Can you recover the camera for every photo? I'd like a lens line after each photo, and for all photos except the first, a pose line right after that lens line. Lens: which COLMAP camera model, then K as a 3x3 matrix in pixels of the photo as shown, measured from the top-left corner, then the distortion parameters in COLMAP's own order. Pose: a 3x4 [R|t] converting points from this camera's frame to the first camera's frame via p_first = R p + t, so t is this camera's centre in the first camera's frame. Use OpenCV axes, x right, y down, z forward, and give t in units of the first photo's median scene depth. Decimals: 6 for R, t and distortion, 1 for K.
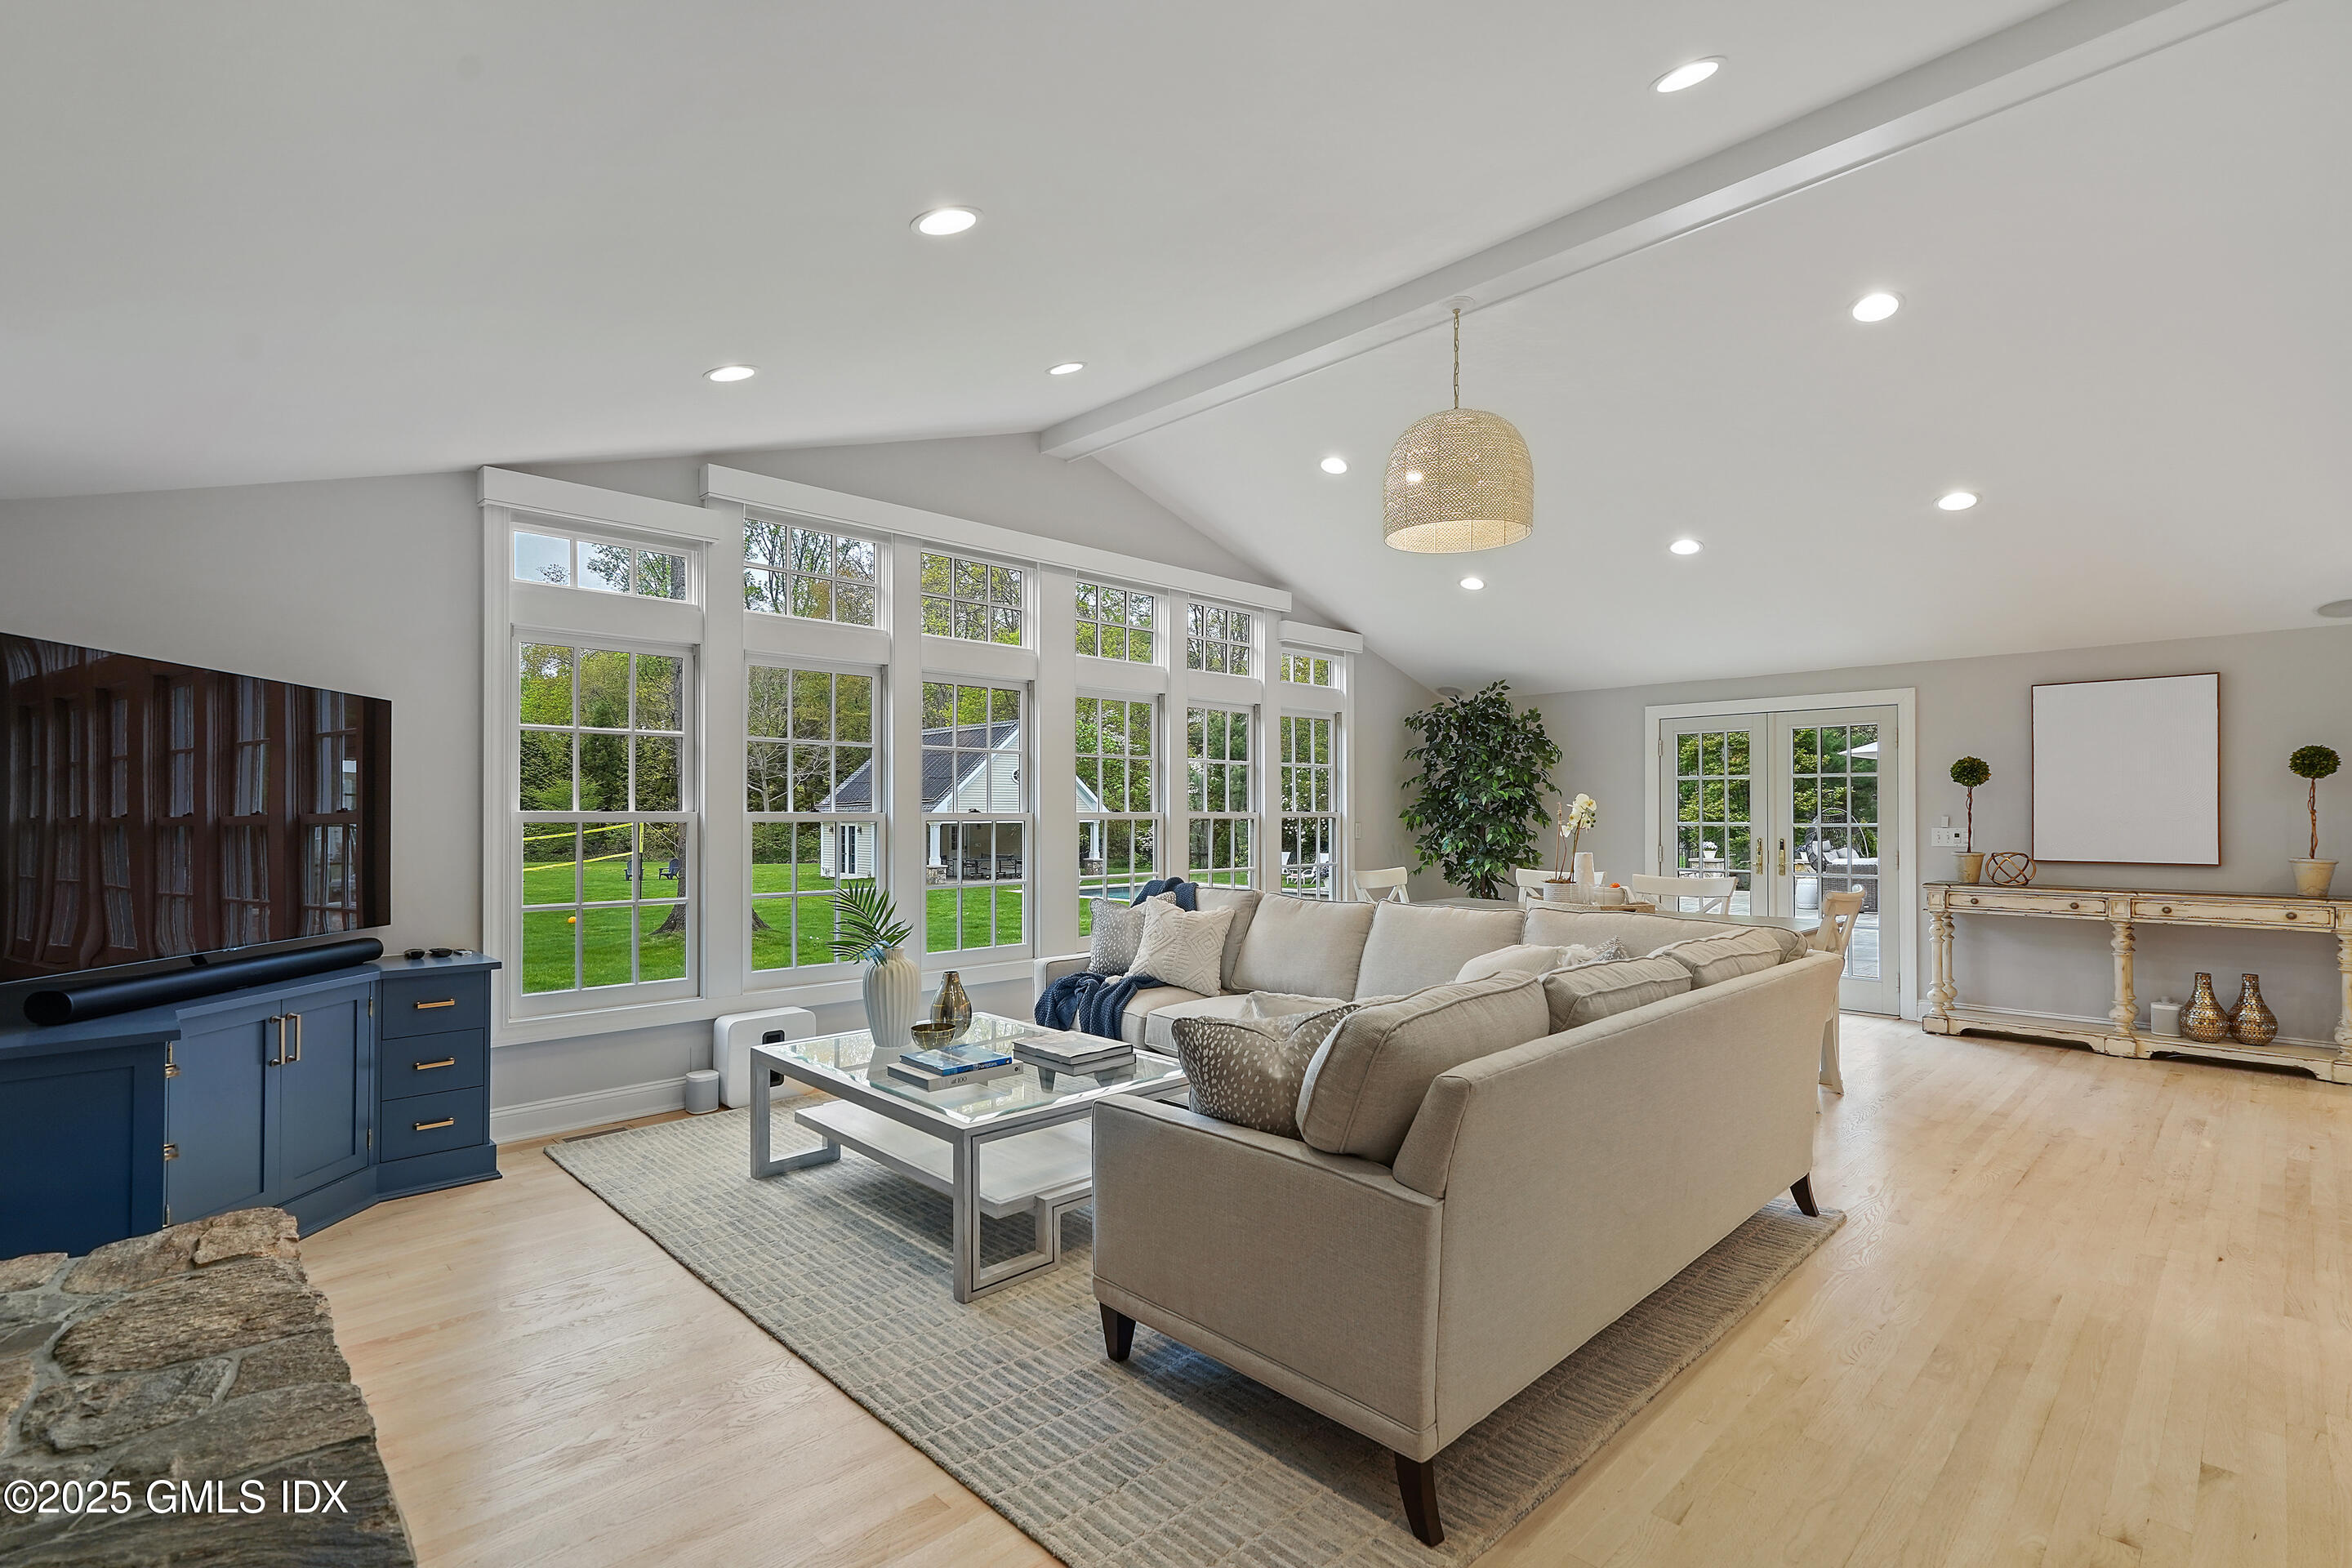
lens RADIAL K [[1081.2, 0, 1172.9], [0, 1081.2, 795.7], [0, 0, 1]] dist [0.004272, 0.000200]
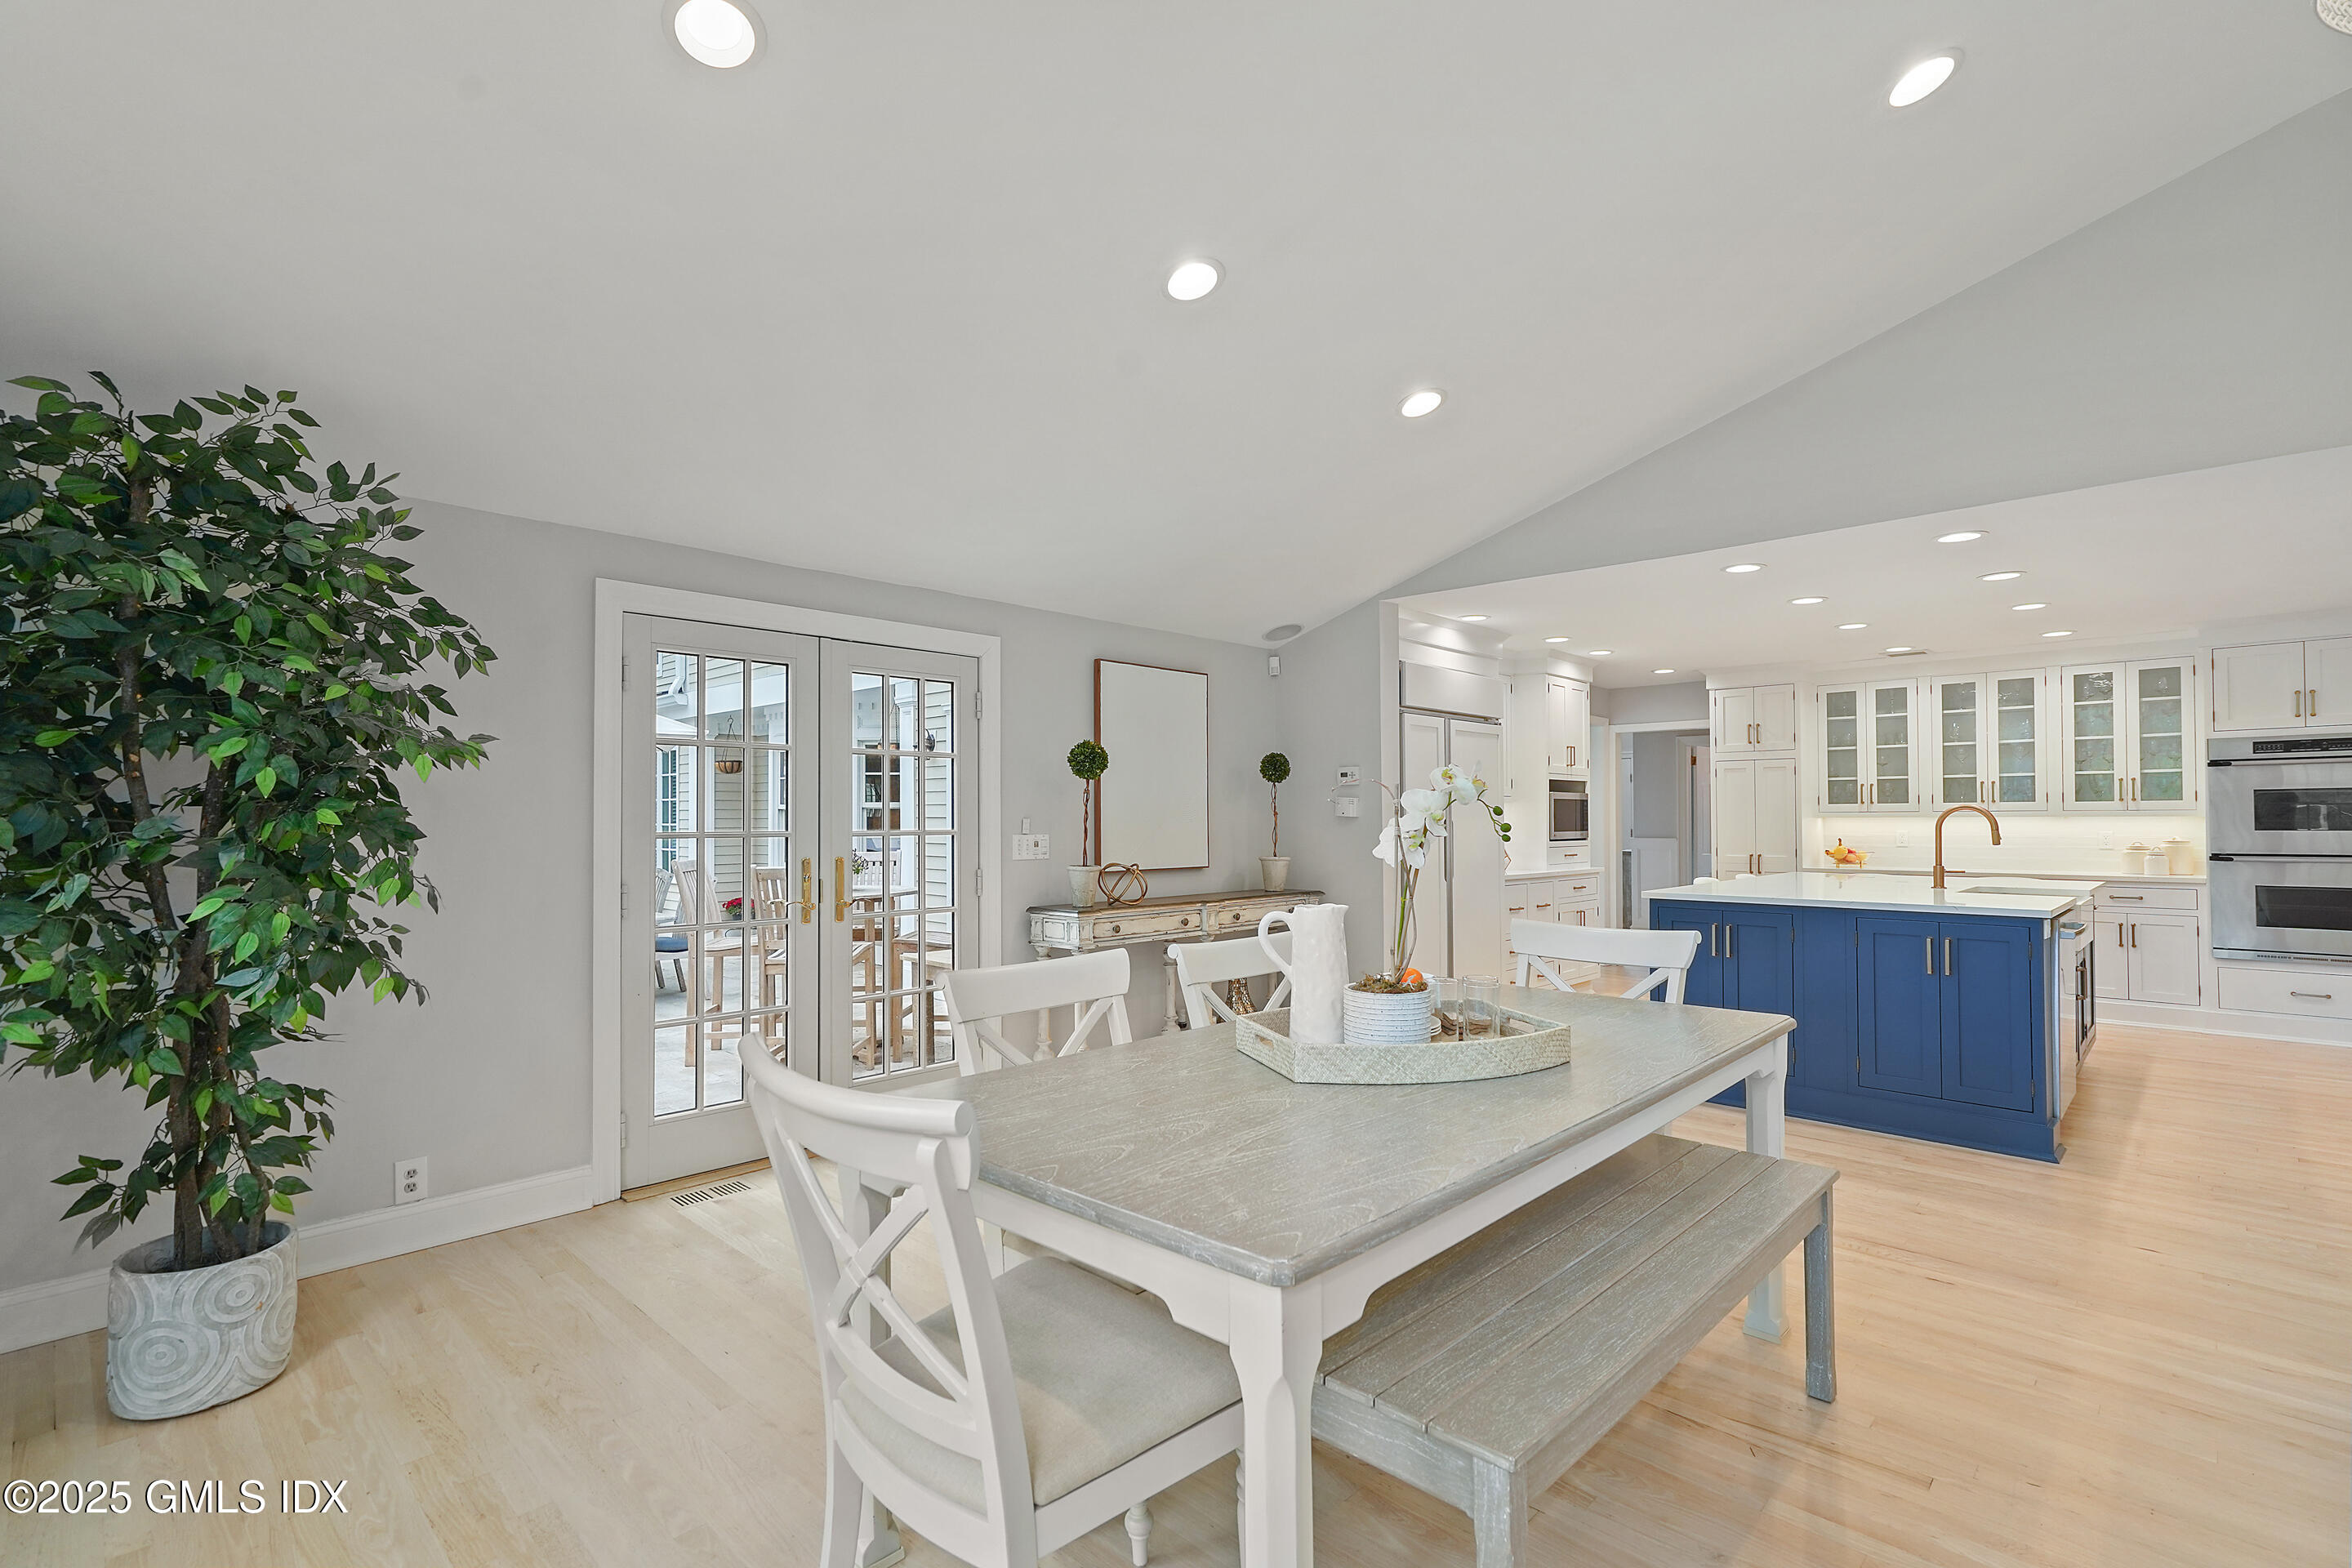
lens RADIAL K [[1081.2, 0, 1174.4], [0, 1081.2, 794.7], [0, 0, 1]] dist [0.004272, 0.000200]
pose [[-0.027729, 0.020021, 0.999415, -0.018964], [-0.014888, 0.999680, -0.020439, 0.016217], [-0.999505, -0.015446, -0.027422, 0.906776]]
